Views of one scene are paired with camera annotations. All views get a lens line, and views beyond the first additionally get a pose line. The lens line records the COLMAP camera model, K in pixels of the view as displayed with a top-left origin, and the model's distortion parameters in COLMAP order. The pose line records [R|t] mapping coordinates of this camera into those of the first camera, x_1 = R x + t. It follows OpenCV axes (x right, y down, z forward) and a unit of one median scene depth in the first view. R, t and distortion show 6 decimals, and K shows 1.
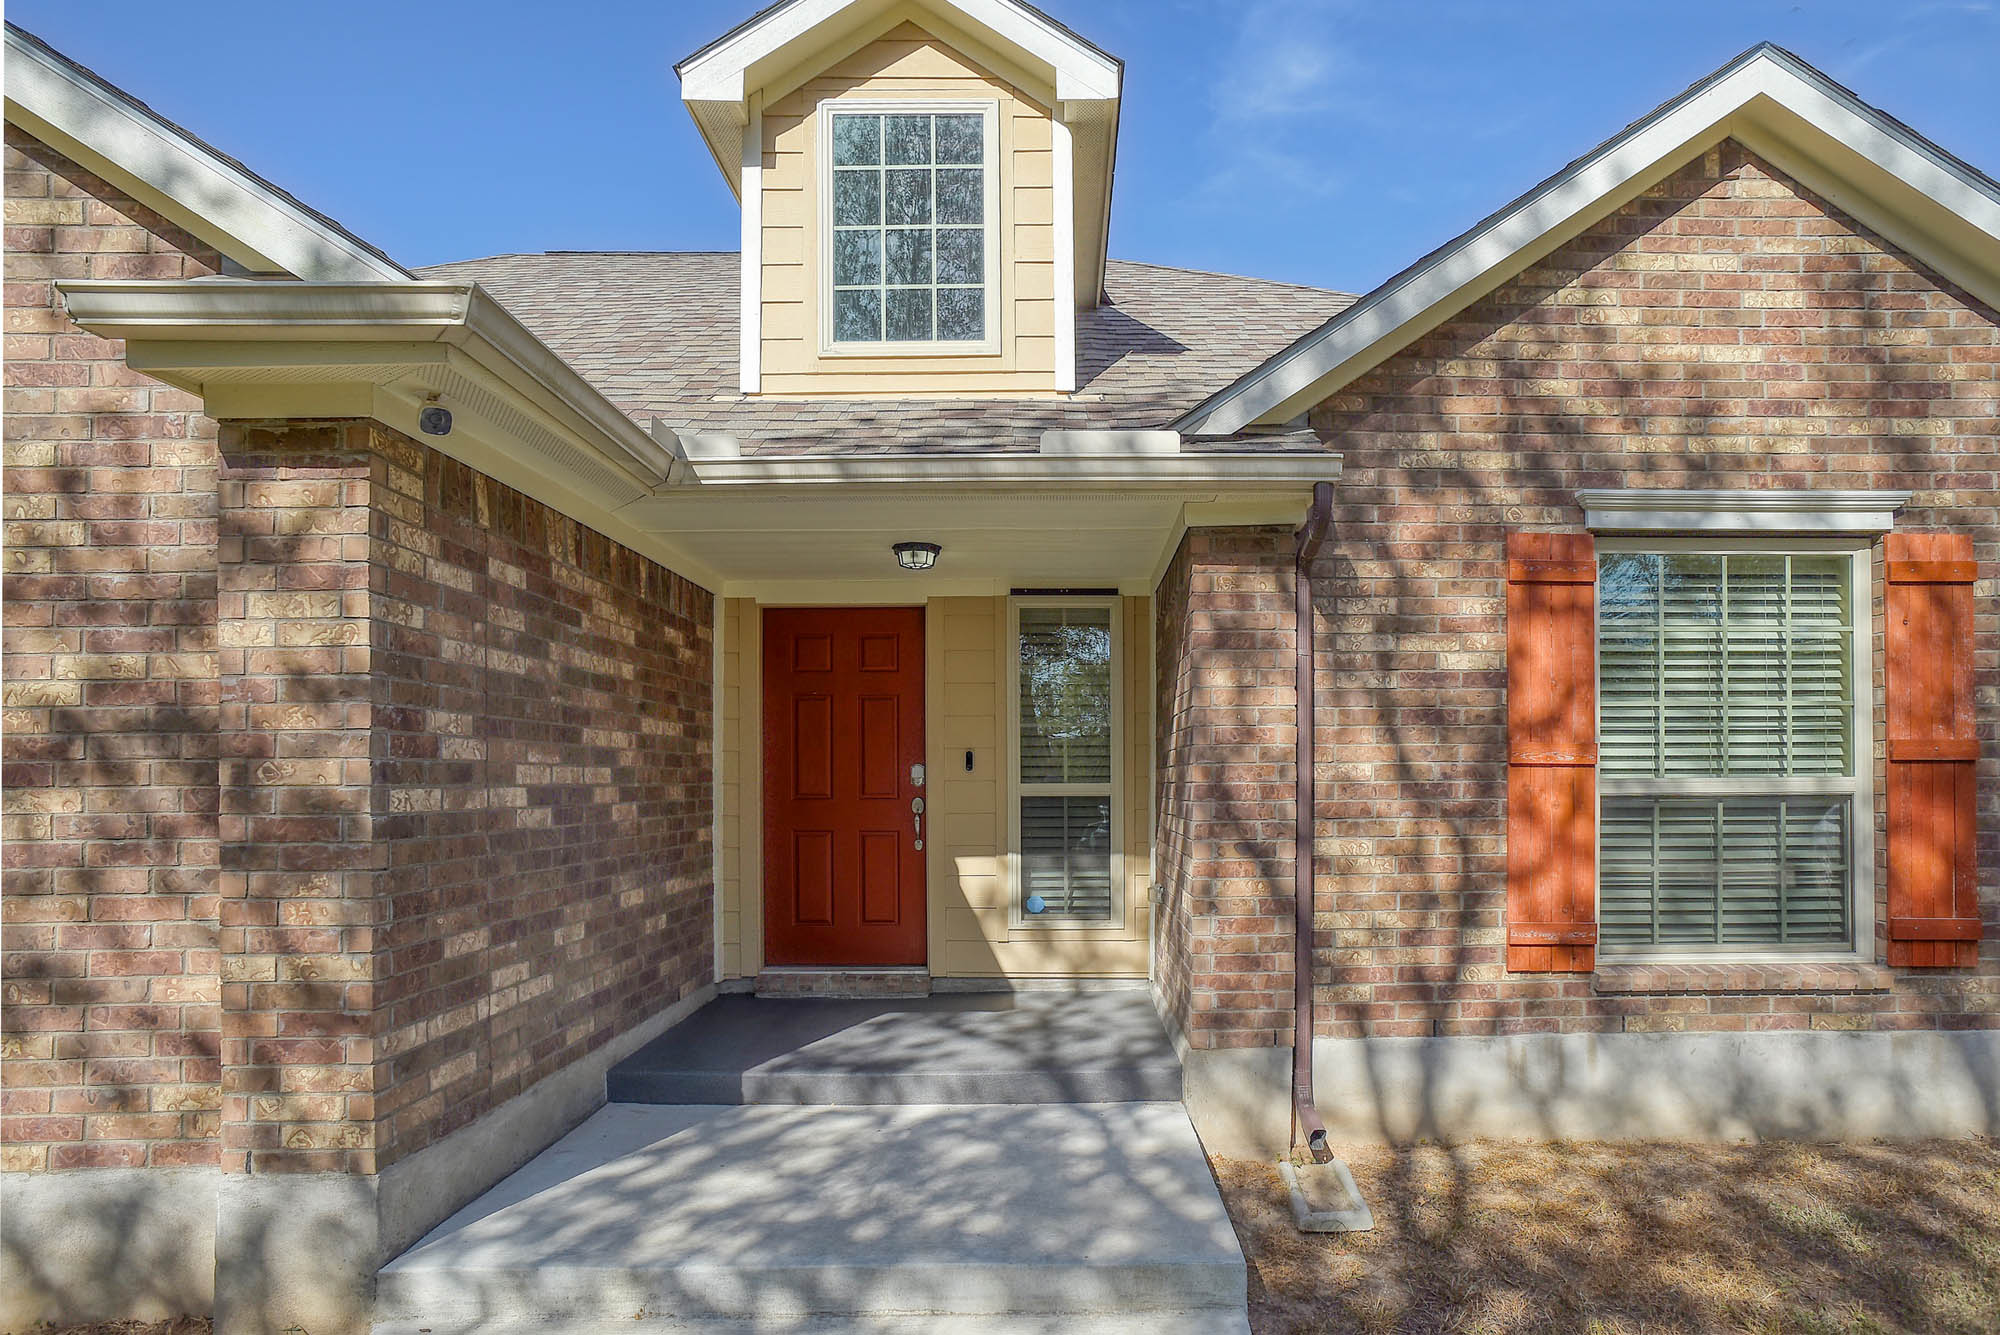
lens RADIAL K [[1242.3, 0, 1029.4], [0, 1242.3, 754.3], [0, 0, 1]] dist [0.016465, 0.000623]
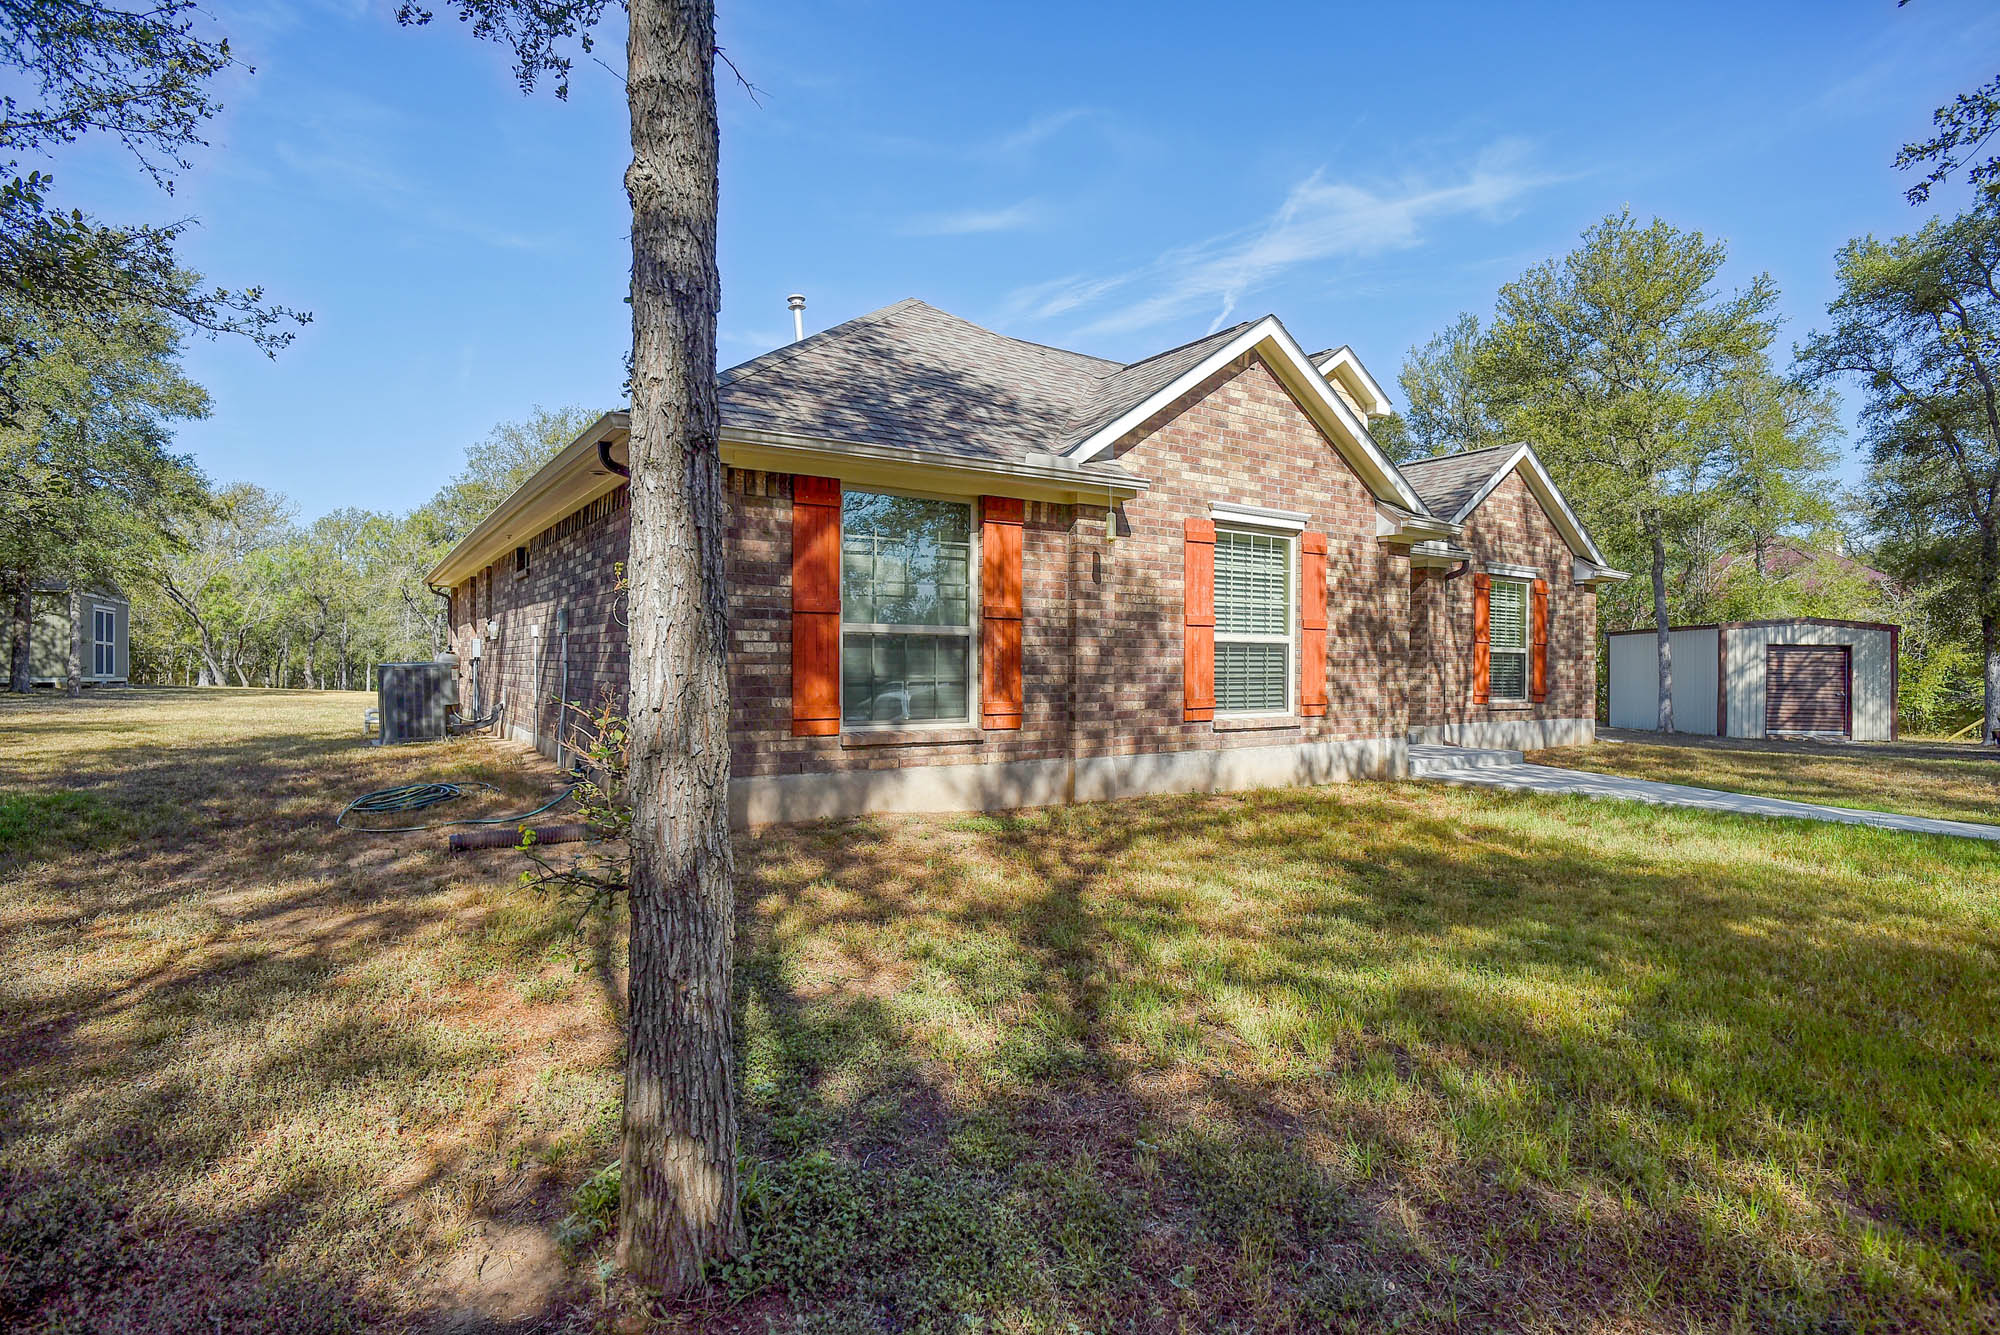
lens RADIAL K [[1030.4, 0, 999.6], [0, 1030.4, 660.6], [0, 0, 1]] dist [-0.014179, 0.008188]
pose [[0.849369, 0.009363, 0.527717, -2.161664], [-0.012486, 0.999919, 0.002355, 0.066844], [-0.527652, -0.008589, 0.849417, -0.674946]]
